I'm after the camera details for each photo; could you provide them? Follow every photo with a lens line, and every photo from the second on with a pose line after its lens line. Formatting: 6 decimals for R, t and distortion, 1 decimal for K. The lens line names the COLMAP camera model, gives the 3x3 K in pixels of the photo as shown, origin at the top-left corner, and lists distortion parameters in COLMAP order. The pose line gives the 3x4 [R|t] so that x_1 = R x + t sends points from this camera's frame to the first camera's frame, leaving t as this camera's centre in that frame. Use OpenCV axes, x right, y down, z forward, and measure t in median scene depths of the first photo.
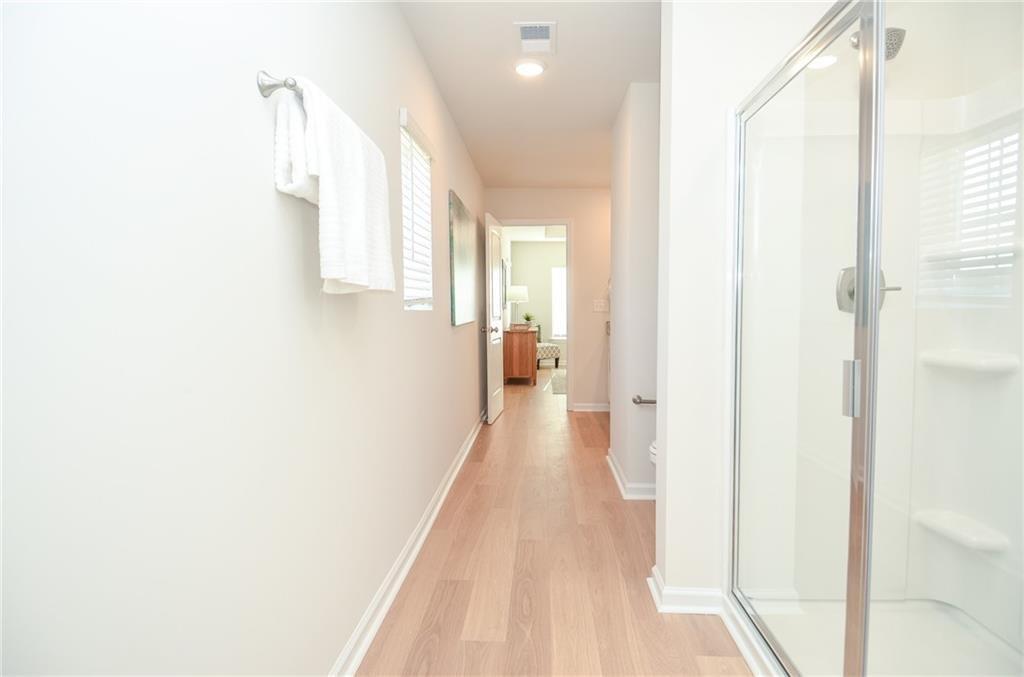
lens RADIAL K [[531.2, 0, 512.0], [0, 531.2, 338.5], [0, 0, 1]] dist [0.001080, -0.000045]
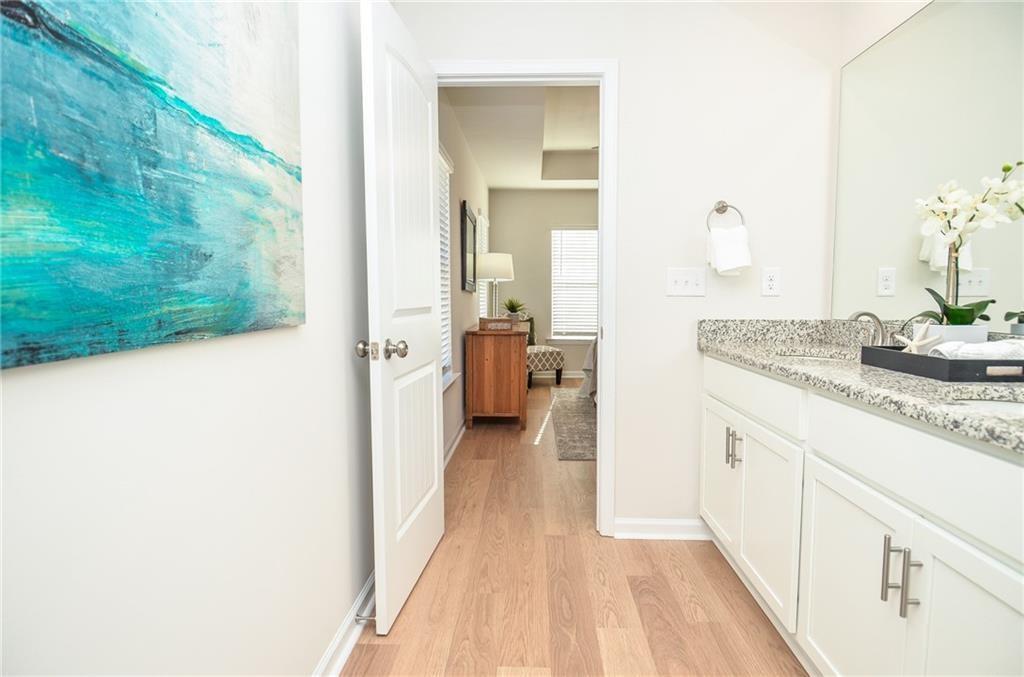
lens RADIAL K [[531.2, 0, 512.0], [0, 531.2, 338.5], [0, 0, 1]] dist [0.001080, -0.000045]
pose [[0.999900, 0.002318, 0.013920, 0.019944], [-0.002673, 0.999669, 0.025570, -0.017992], [-0.013857, -0.025605, 0.999576, 0.384602]]
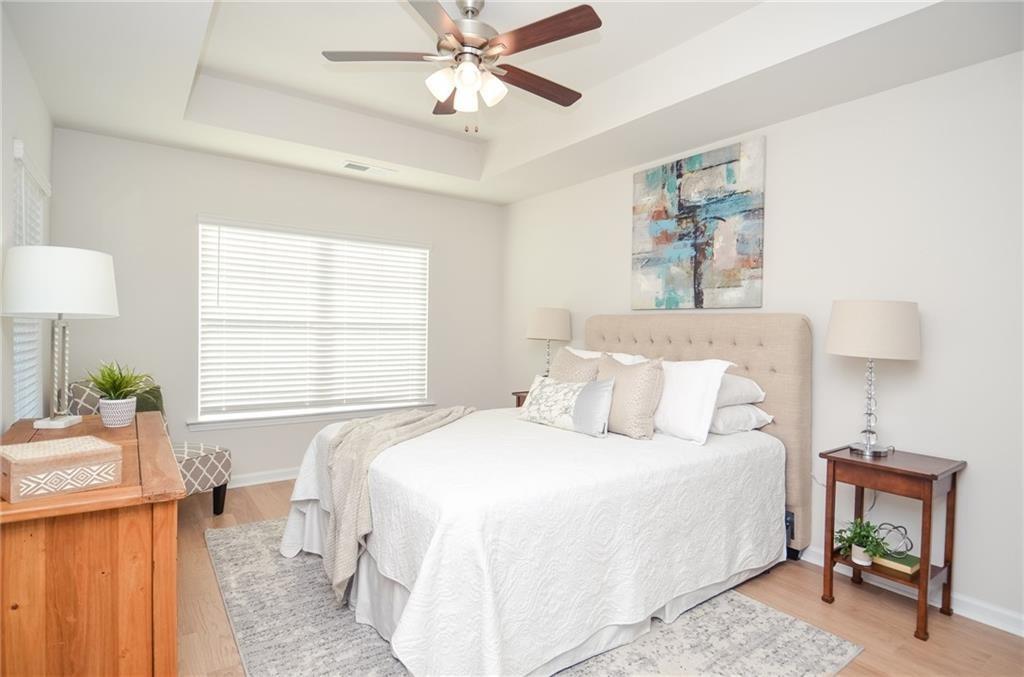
lens RADIAL K [[531.2, 0, 512.0], [0, 531.2, 338.5], [0, 0, 1]] dist [0.001080, -0.000045]
pose [[0.780448, 0.010326, 0.625136, 0.018242], [0.003010, 0.999790, -0.020273, -0.052794], [-0.625214, 0.017704, 0.780253, 0.660316]]
